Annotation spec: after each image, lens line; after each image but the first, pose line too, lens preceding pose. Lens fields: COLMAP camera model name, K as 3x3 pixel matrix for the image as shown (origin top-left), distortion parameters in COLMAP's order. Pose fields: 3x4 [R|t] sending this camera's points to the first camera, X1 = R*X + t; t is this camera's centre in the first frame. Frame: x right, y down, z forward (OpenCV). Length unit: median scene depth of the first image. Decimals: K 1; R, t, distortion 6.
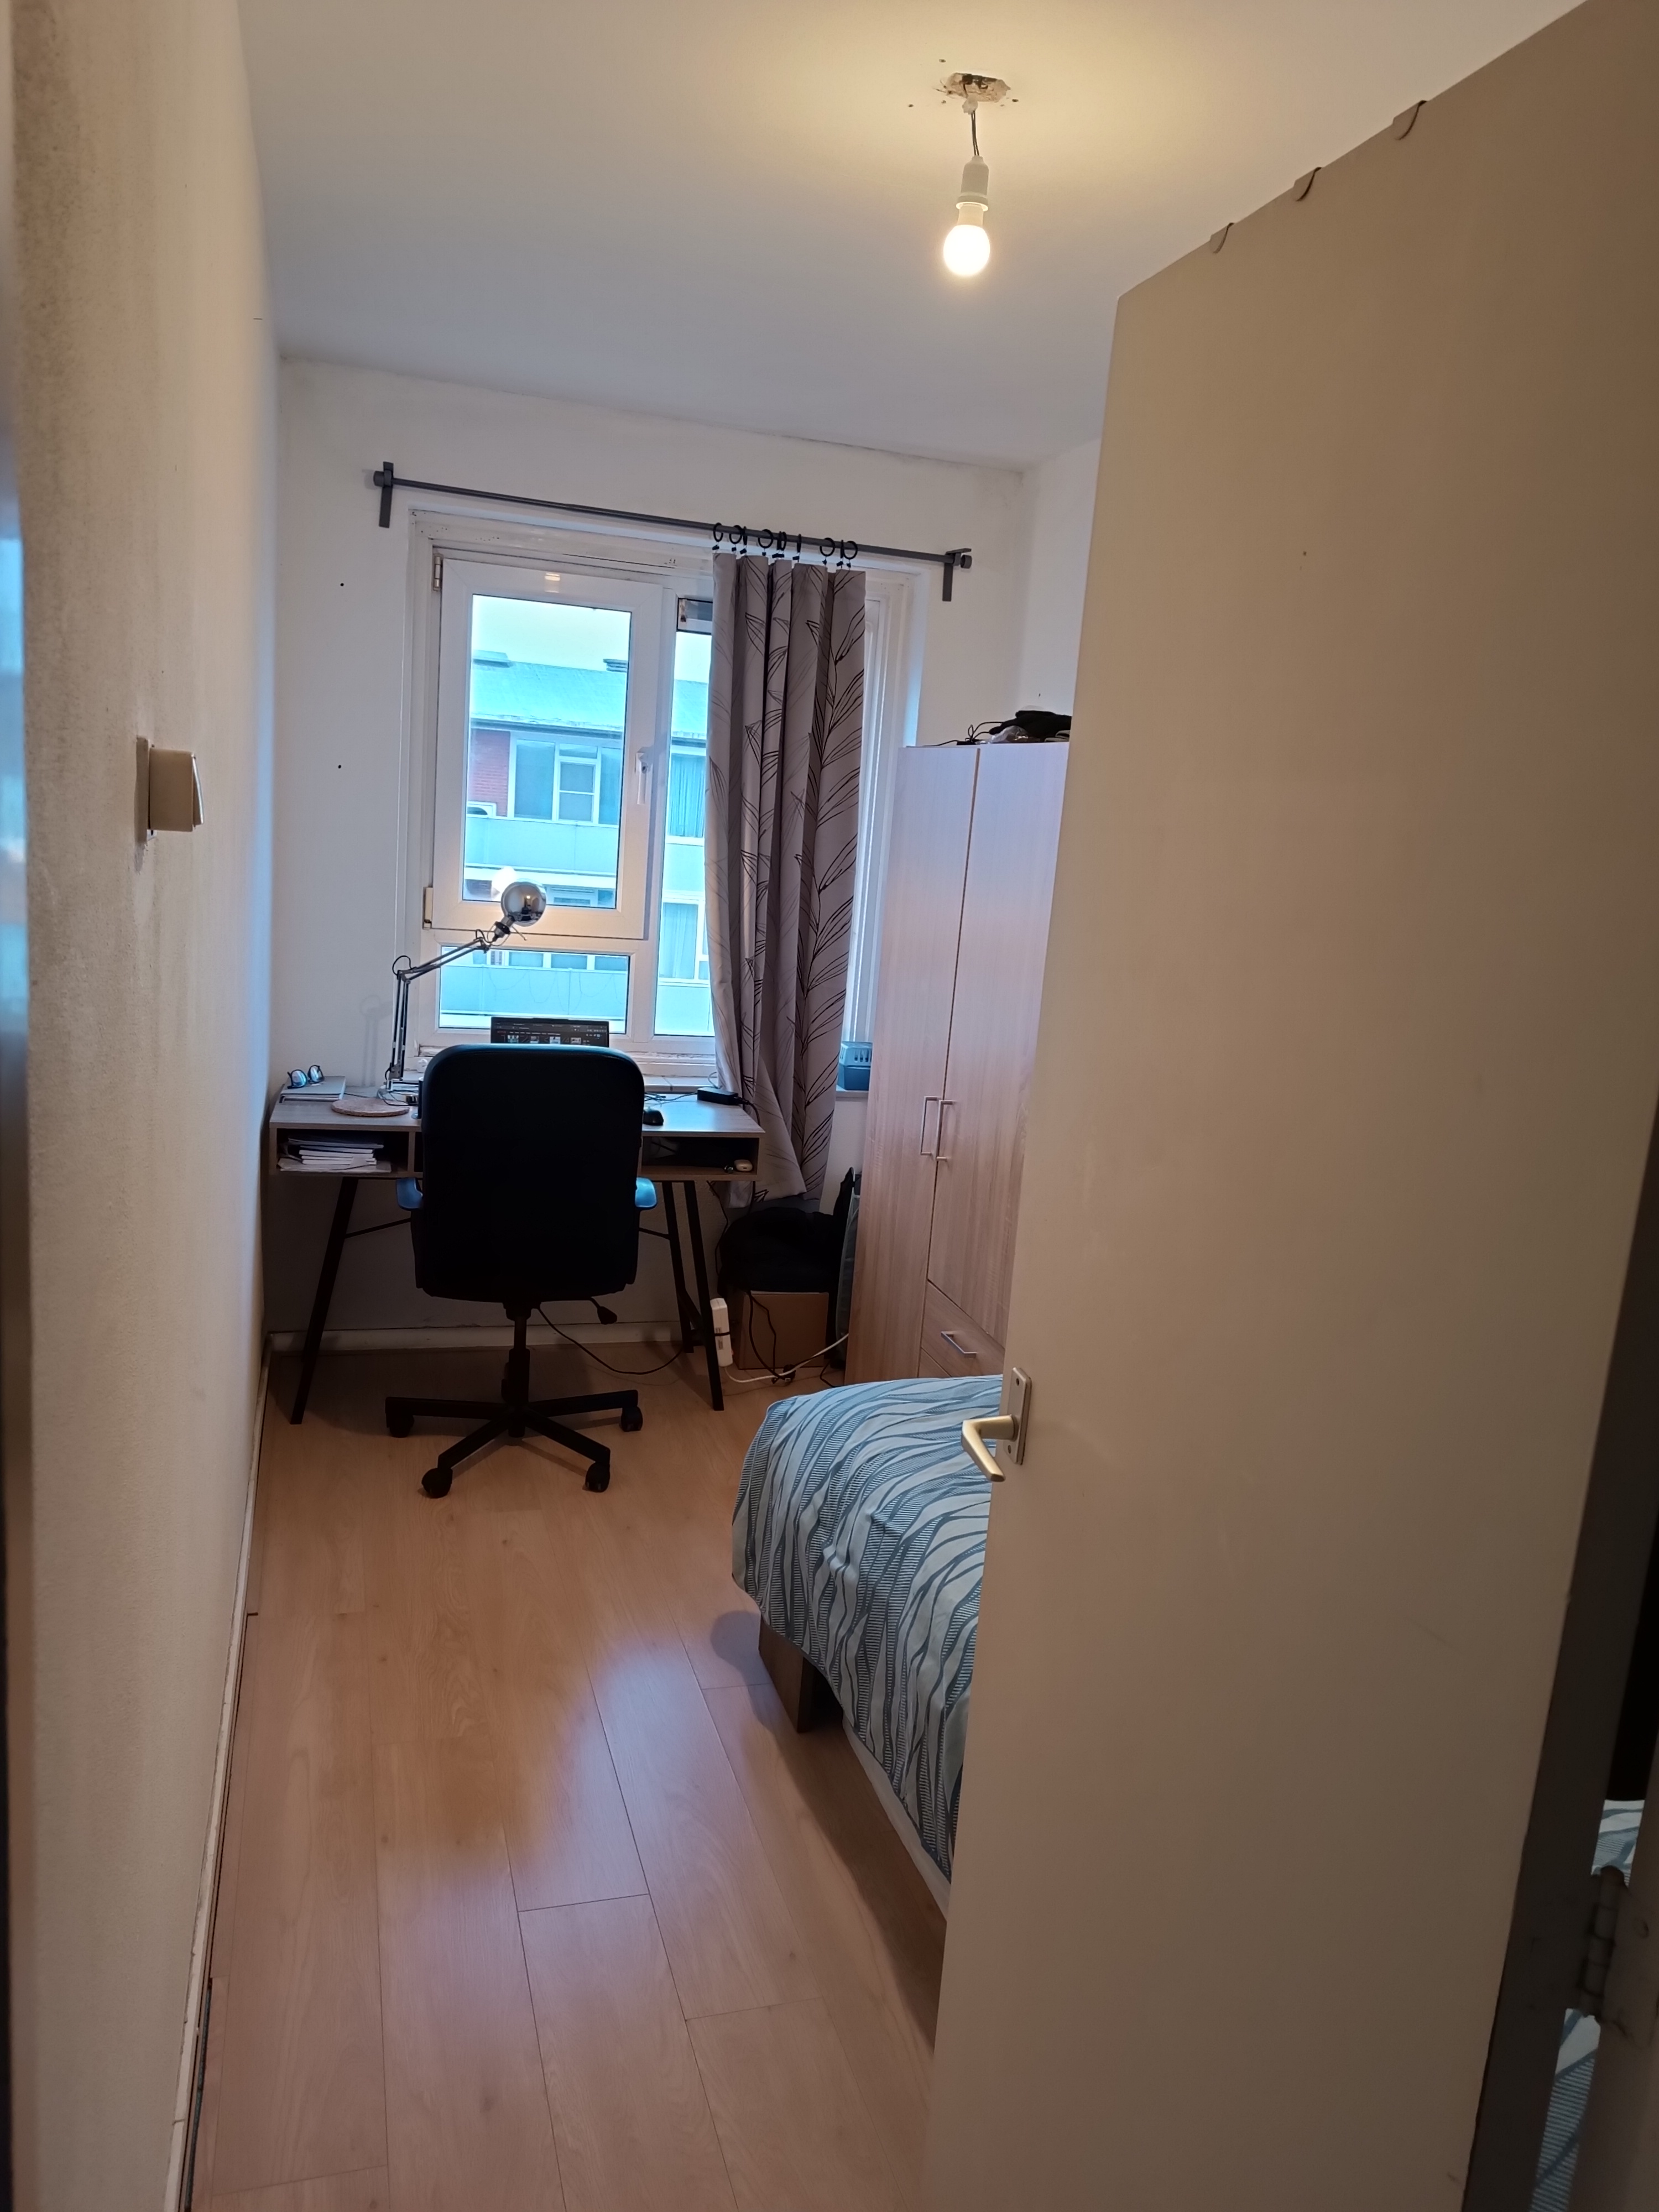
lens RADIAL K [[1572.6, 0, 825.9], [0, 1572.6, 1107.1], [0, 0, 1]] dist [0.015106, -0.012820]
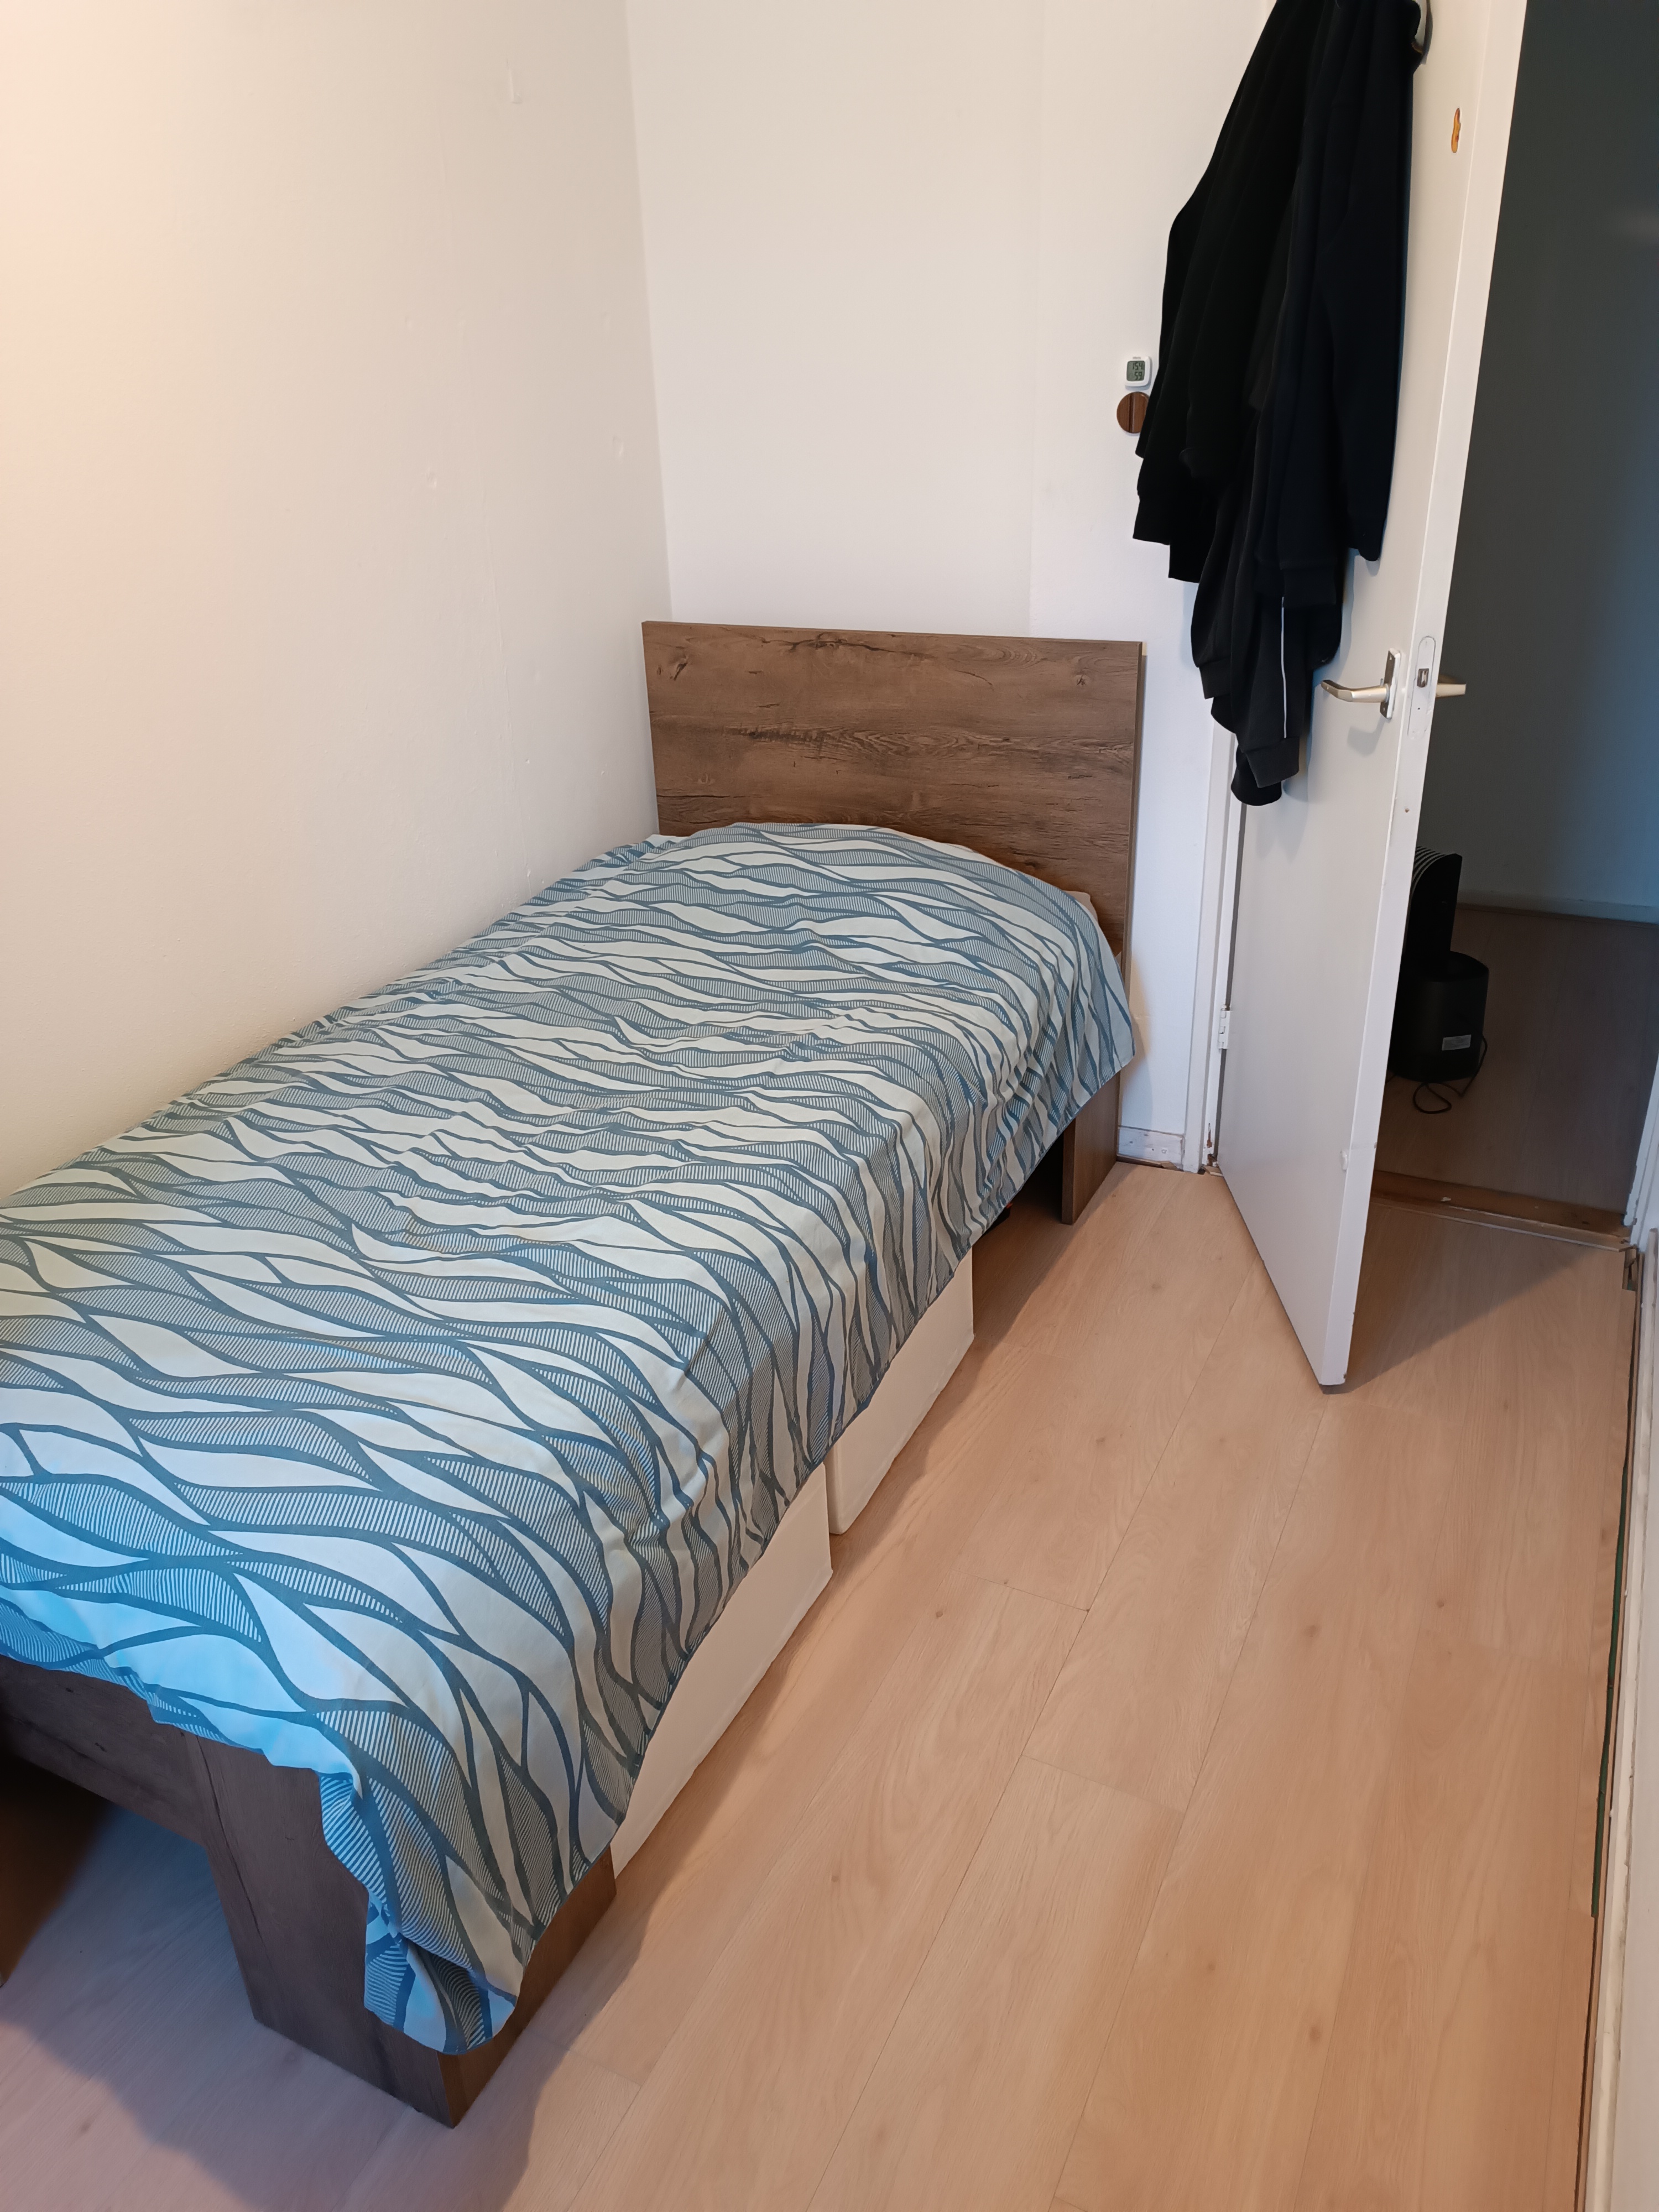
lens RADIAL K [[1572.6, 0, 825.5], [0, 1572.6, 1102.0], [0, 0, 1]] dist [0.015106, -0.012820]
pose [[-0.723933, -0.350056, 0.594460, -0.415269], [0.094031, 0.803586, 0.587714, -0.245863], [-0.683432, 0.481363, -0.548827, 1.412205]]
